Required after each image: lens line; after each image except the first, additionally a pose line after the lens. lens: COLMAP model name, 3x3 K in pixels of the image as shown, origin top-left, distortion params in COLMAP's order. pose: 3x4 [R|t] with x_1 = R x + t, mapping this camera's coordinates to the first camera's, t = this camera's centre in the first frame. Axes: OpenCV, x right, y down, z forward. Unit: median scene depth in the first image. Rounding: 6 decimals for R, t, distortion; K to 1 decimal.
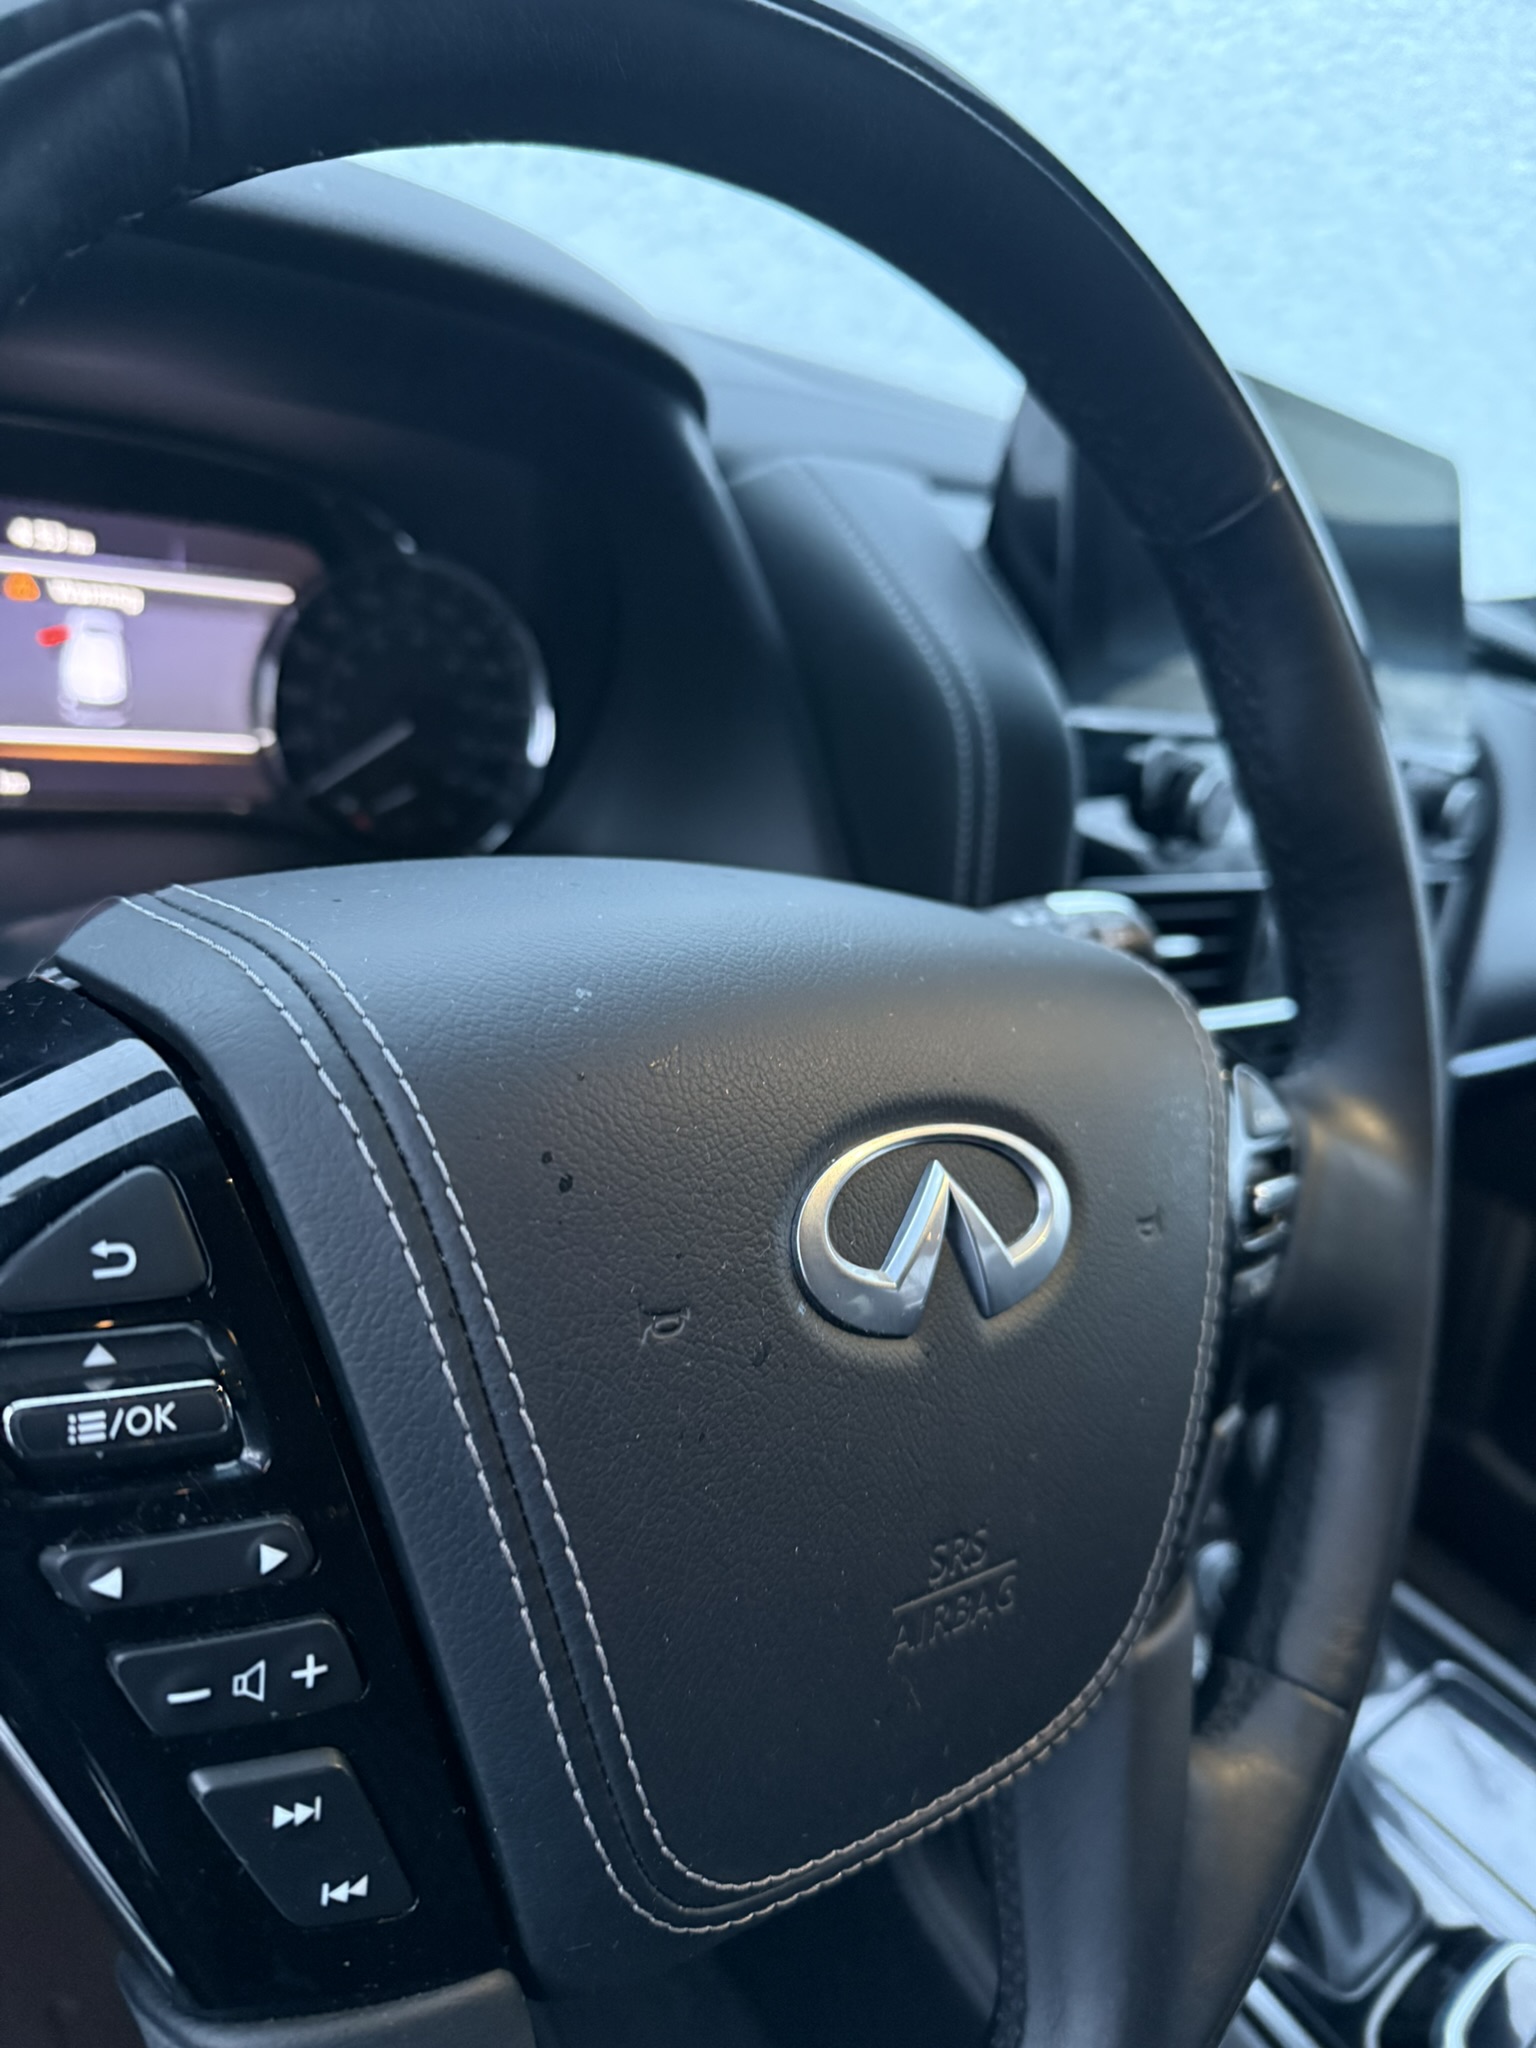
lens RADIAL K [[1421.9, 0, 768.0], [0, 1421.9, 1024.0], [0, 0, 1]] dist [0.105643, -0.121218]
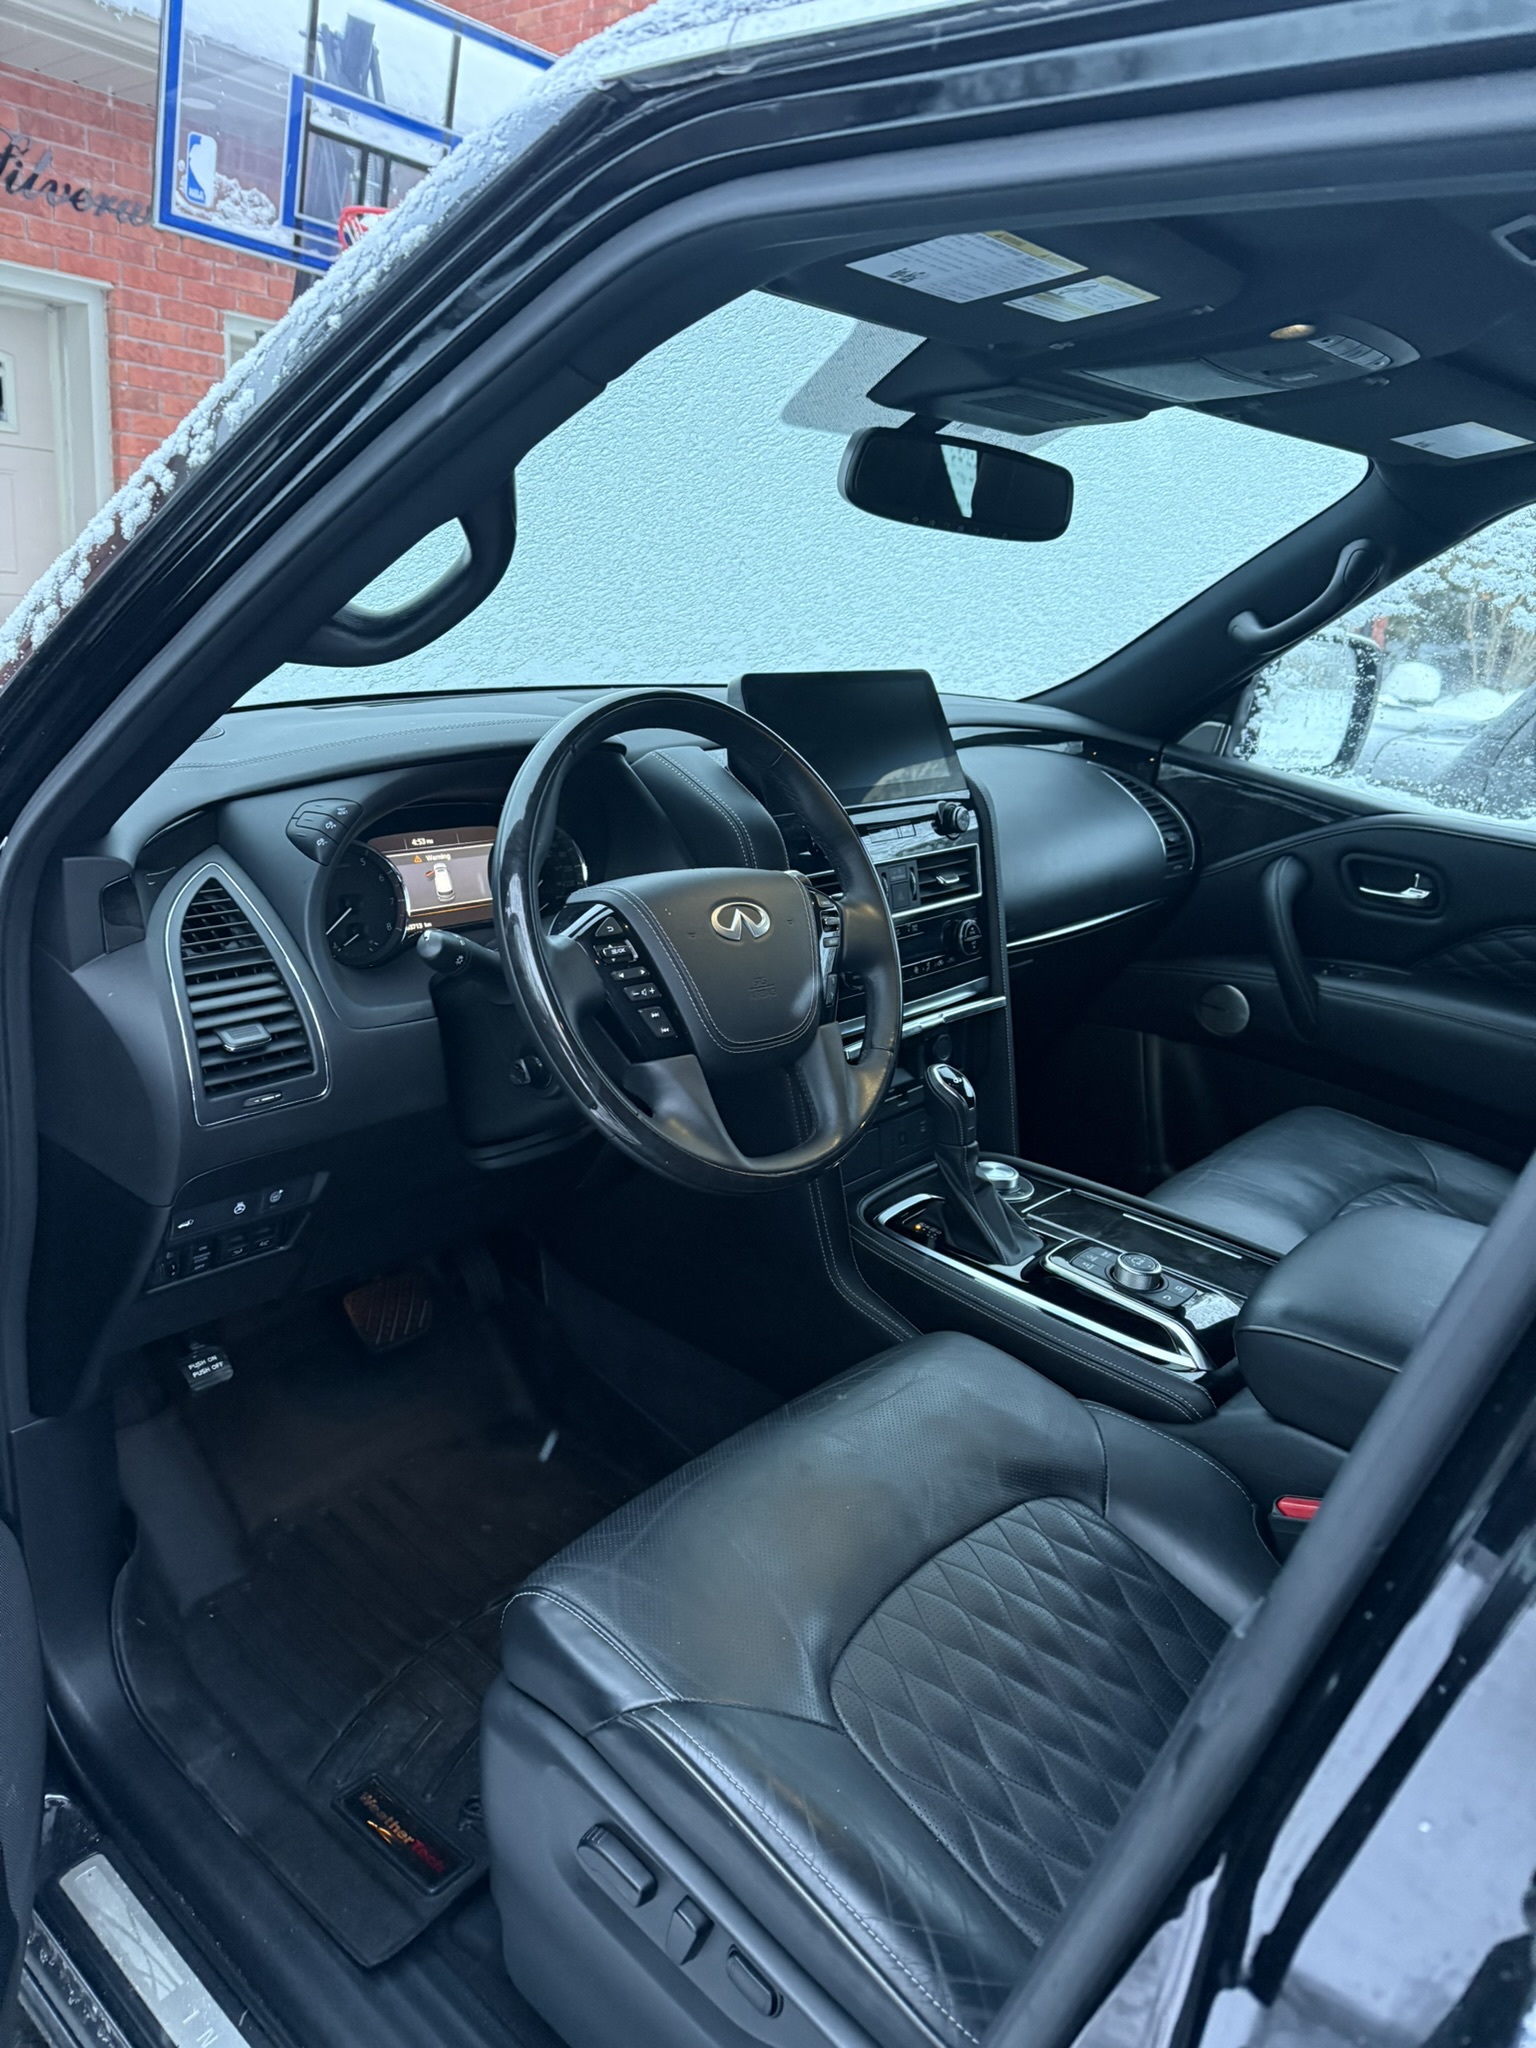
lens RADIAL K [[1469.5, 0, 768.0], [0, 1469.5, 1024.0], [0, 0, 1]] dist [-0.082341, 0.038554]
pose [[0.967793, -0.231260, 0.099471, -0.191184], [0.241163, 0.965027, -0.102779, 0.521362], [-0.072224, 0.123457, 0.989718, -2.037021]]
